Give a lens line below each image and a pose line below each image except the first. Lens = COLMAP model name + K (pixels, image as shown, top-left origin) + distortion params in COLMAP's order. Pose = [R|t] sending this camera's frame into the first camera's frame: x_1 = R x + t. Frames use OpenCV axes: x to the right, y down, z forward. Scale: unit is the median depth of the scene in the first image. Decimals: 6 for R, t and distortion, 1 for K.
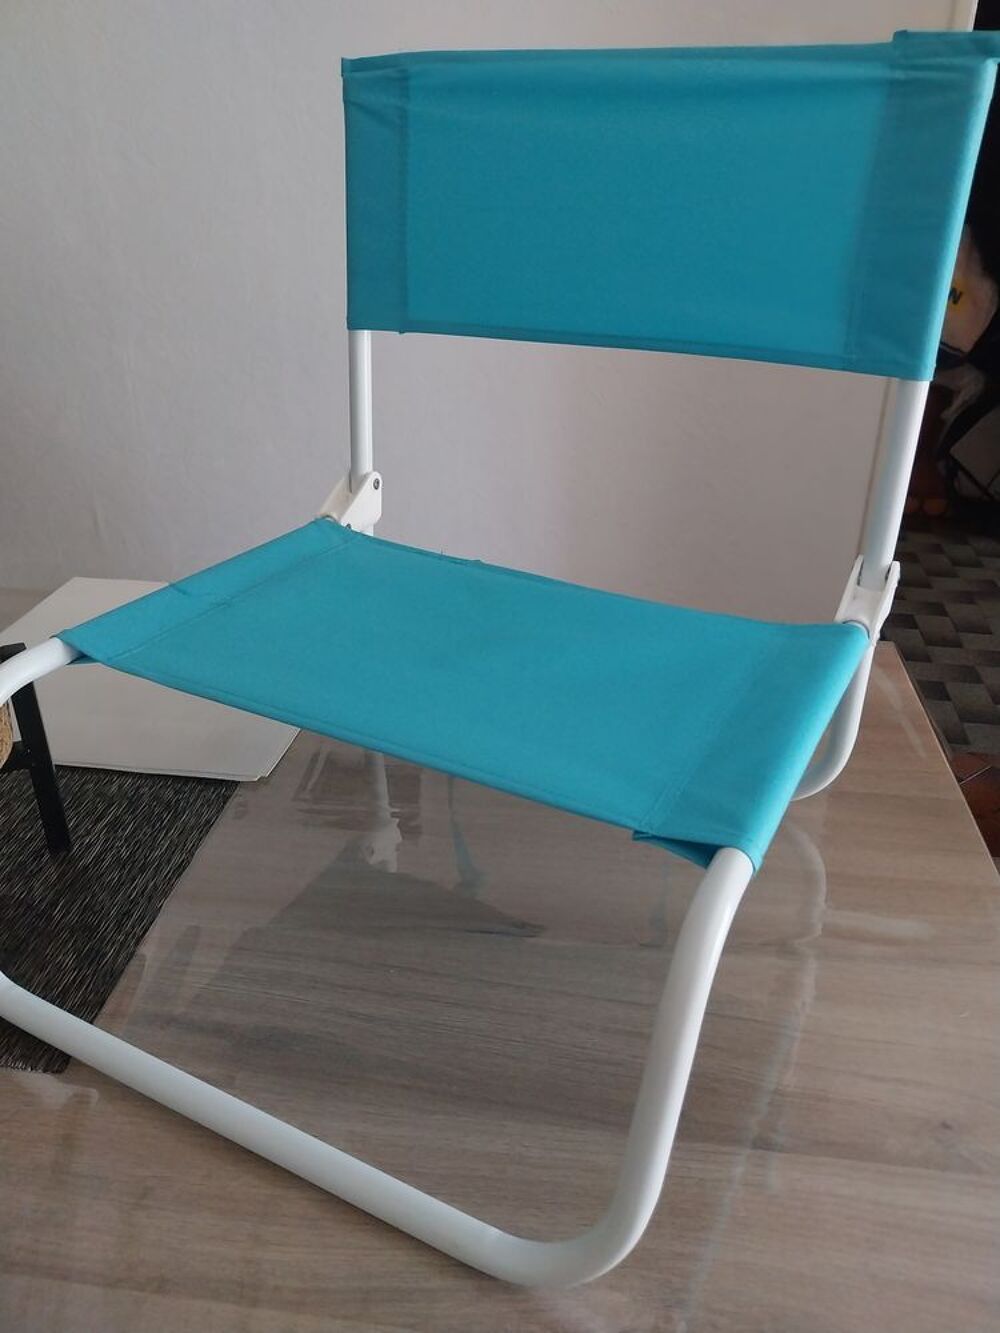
lens RADIAL K [[1143.3, 0, 500.0], [0, 1143.3, 666.5], [0, 0, 1]] dist [-0.031161, 0.005740]
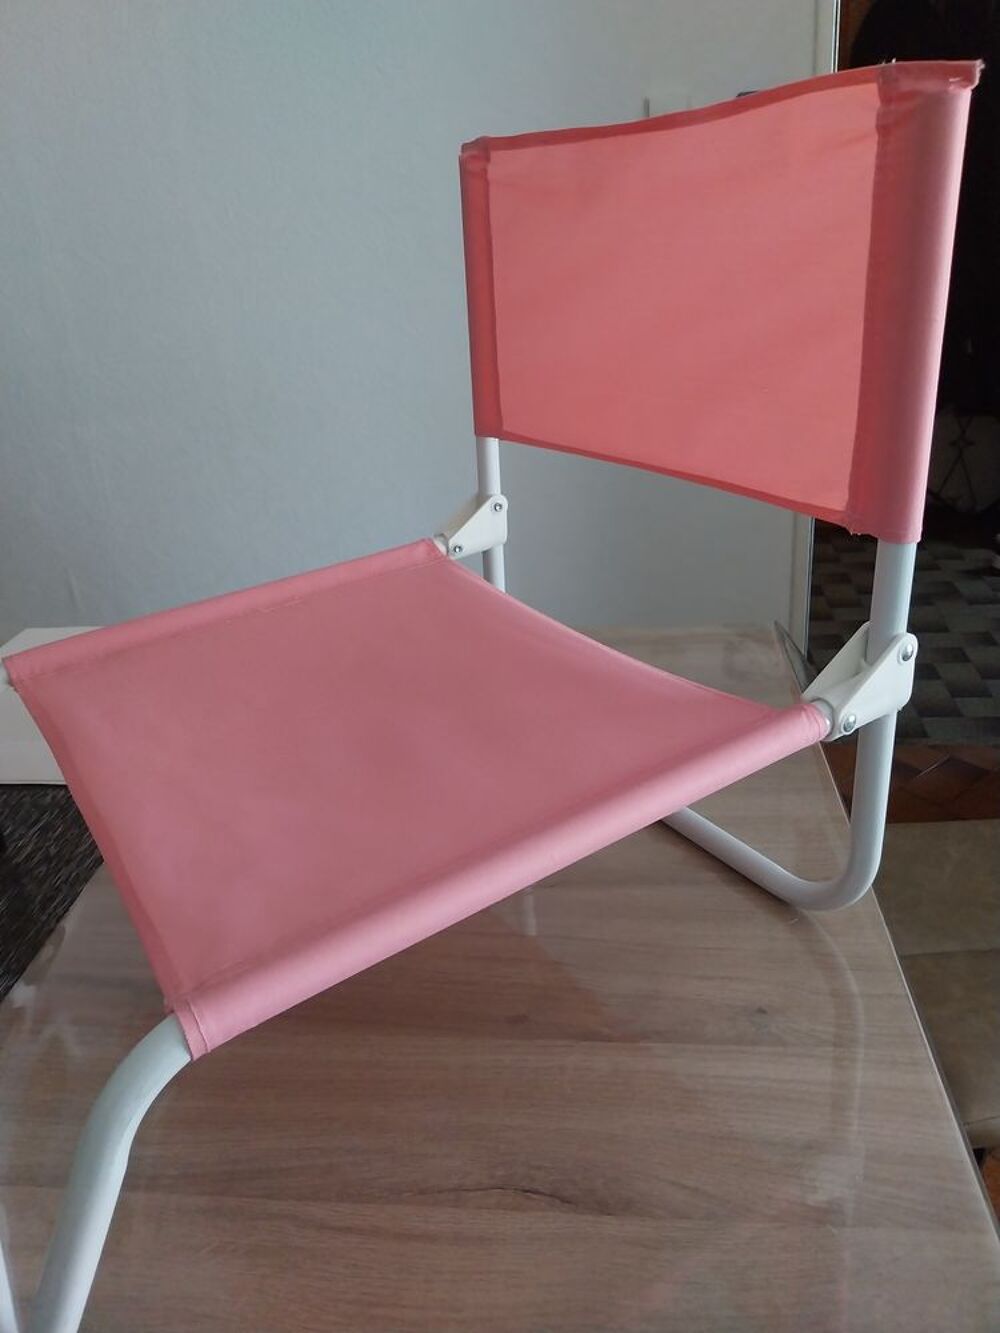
lens RADIAL K [[1143.3, 0, 500.0], [0, 1143.3, 666.5], [0, 0, 1]] dist [-0.031161, 0.005740]
pose [[0.996271, -0.084181, -0.018915, 0.160569], [0.083008, 0.994975, -0.055992, 0.094022], [0.023533, 0.054213, 0.998252, -0.124341]]
